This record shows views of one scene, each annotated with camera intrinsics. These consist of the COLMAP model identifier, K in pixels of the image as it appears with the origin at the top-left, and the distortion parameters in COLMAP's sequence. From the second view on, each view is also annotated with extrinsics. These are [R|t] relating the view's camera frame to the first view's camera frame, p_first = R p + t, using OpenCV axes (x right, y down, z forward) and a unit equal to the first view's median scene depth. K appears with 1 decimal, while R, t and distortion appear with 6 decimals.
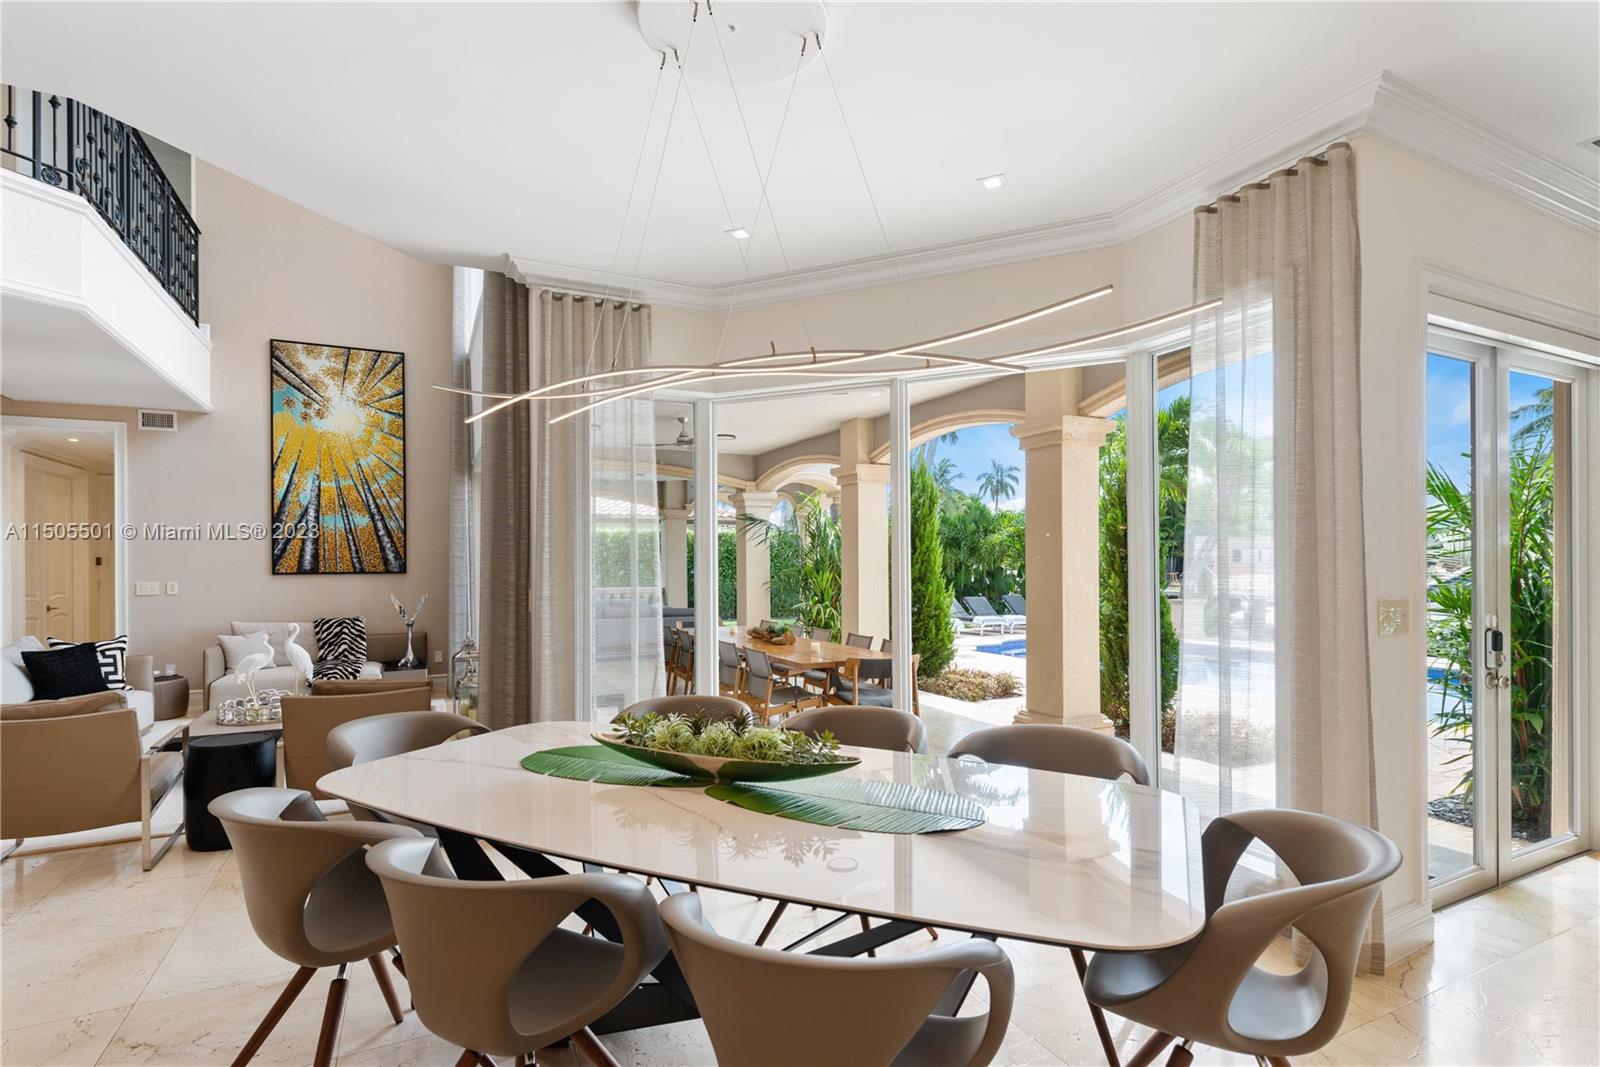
lens RADIAL K [[784.1, 0, 820.2], [0, 784.1, 564.6], [0, 0, 1]] dist [-0.000403, -0.002789]
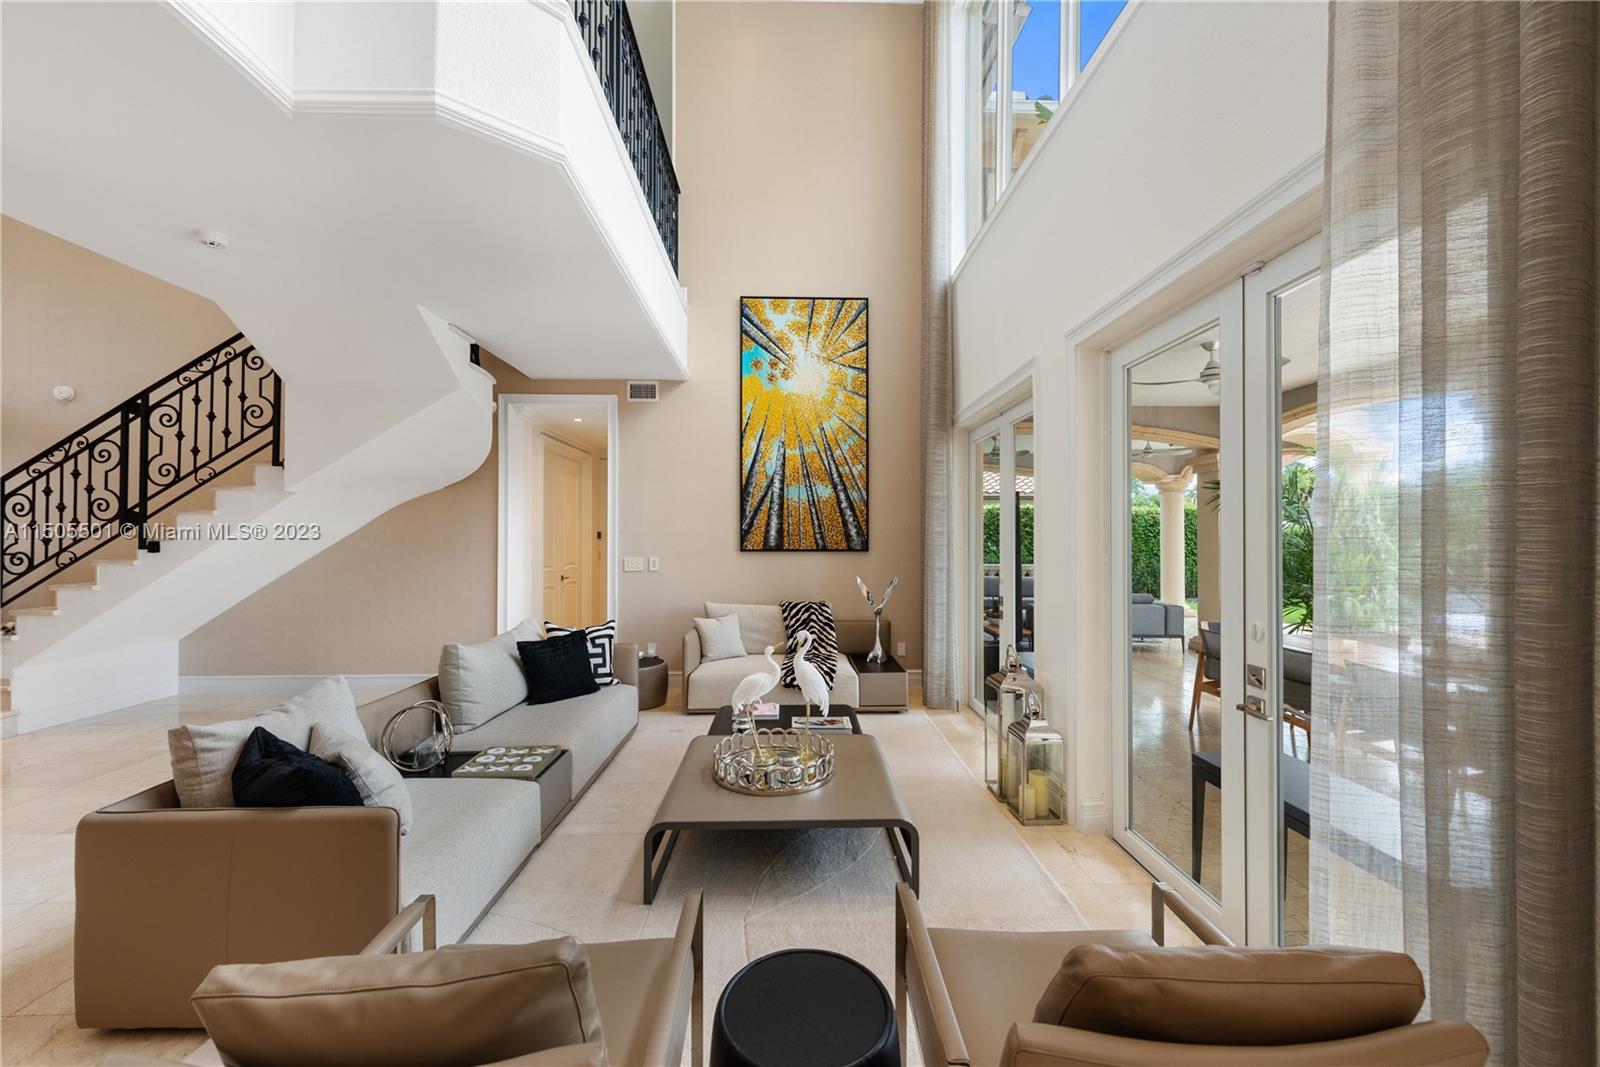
lens RADIAL K [[628.0, 0, 806.0], [0, 628.0, 535.8], [0, 0, 1]] dist [-0.000547, -0.000120]
pose [[0.904397, 0.005735, -0.426653, -0.308494], [-0.006828, 0.999976, -0.001031, -0.005205], [0.426637, 0.003846, 0.904415, 0.357510]]
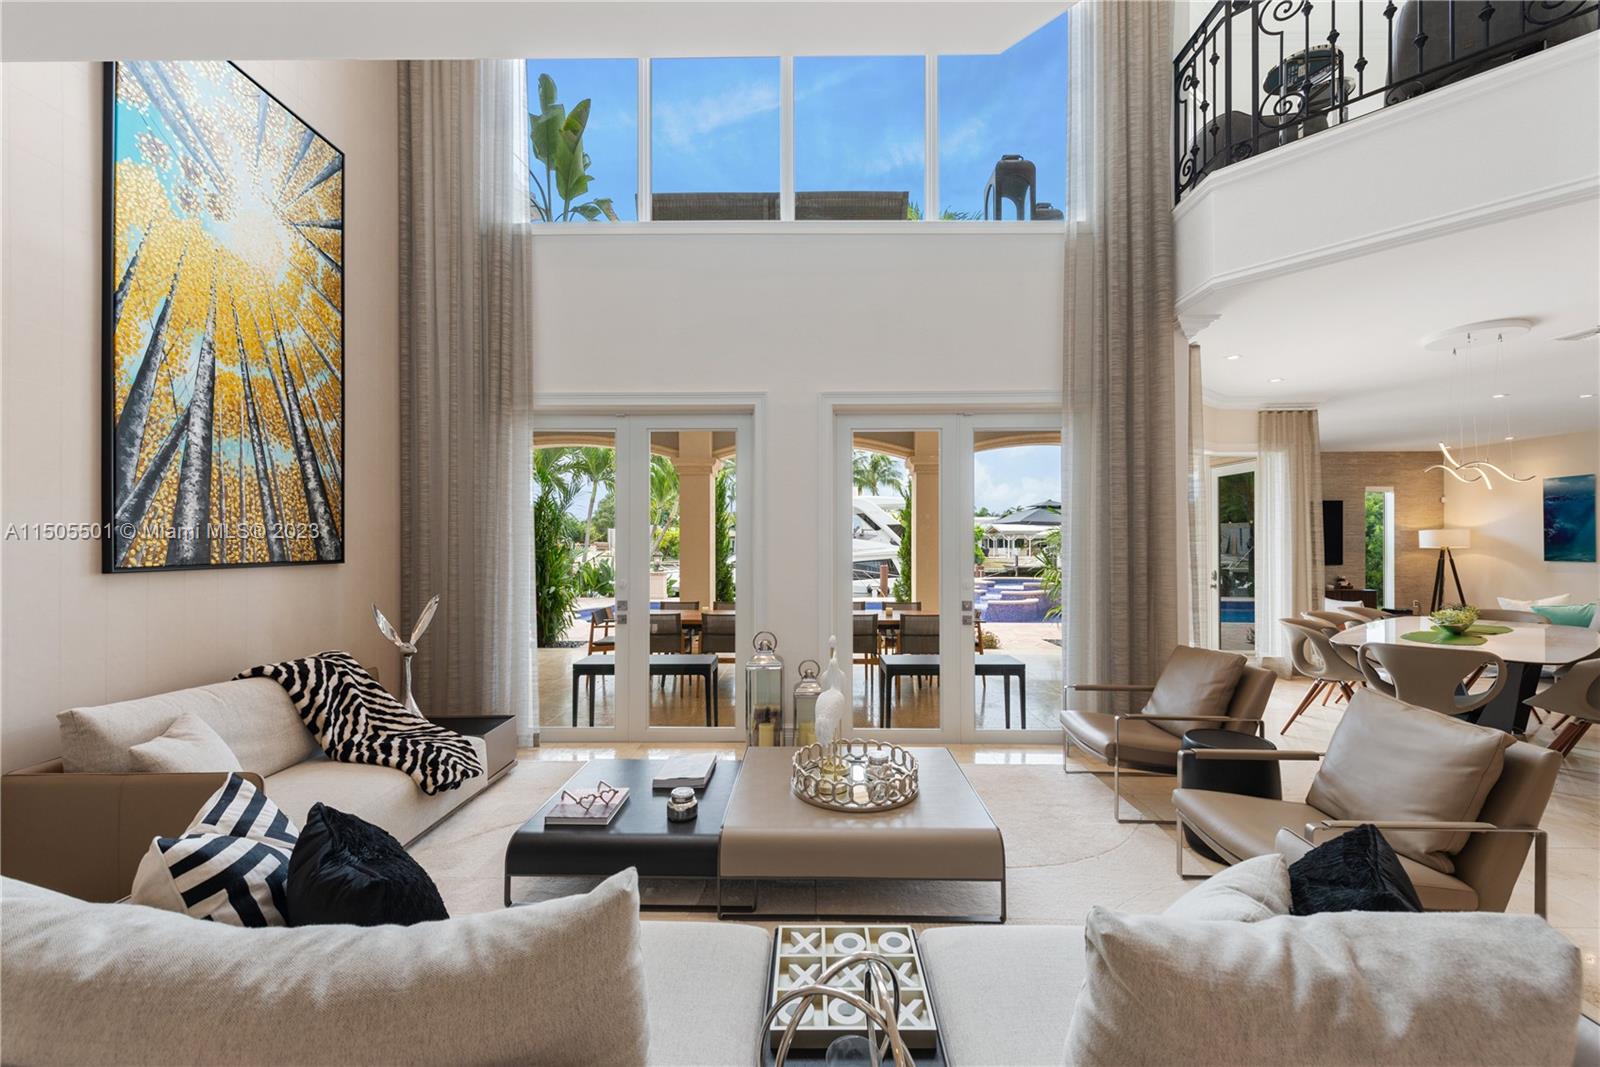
lens RADIAL K [[628.0, 0, 805.7], [0, 628.0, 541.3], [0, 0, 1]] dist [-0.000547, -0.000120]
pose [[0.461665, 0.008285, 0.887015, -0.802748], [-0.002261, 0.999964, -0.008163, -0.001129], [-0.887051, 0.001762, 0.461668, 0.545804]]
